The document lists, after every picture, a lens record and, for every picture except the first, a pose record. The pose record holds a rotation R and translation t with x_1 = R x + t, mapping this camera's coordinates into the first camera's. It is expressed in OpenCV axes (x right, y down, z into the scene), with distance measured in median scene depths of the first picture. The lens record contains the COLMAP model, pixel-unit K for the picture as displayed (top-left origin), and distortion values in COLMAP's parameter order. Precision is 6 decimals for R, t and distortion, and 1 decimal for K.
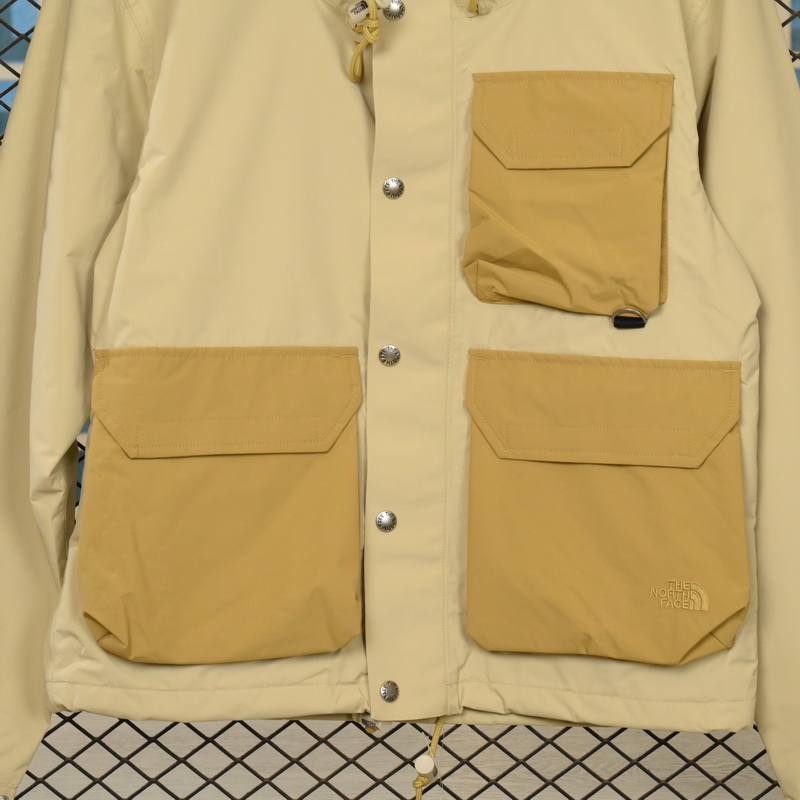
lens RADIAL K [[3093.1, 0, 400.0], [0, 3093.1, 400.0], [0, 0, 1]] dist [0.042552, 0.418564]
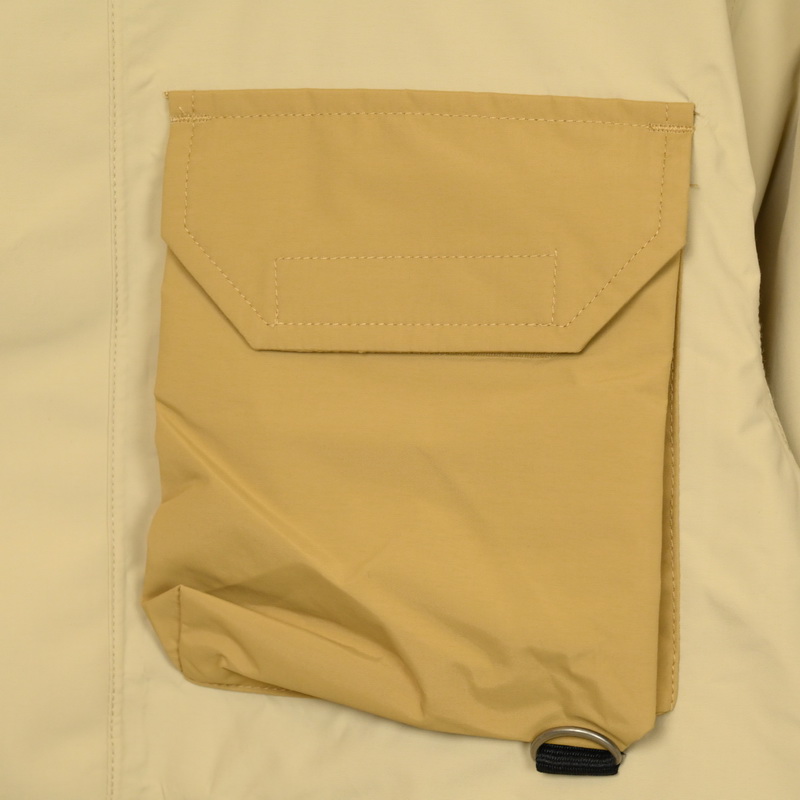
lens RADIAL K [[4480.1, 0, 400.0], [0, 4480.1, 400.0], [0, 0, 1]] dist [-0.085715, 1.309440]
pose [[0.999590, -0.002034, 0.028577, 0.036763], [0.001249, 0.999622, 0.027456, -0.083550], [-0.028622, -0.027409, 0.999214, 0.453124]]
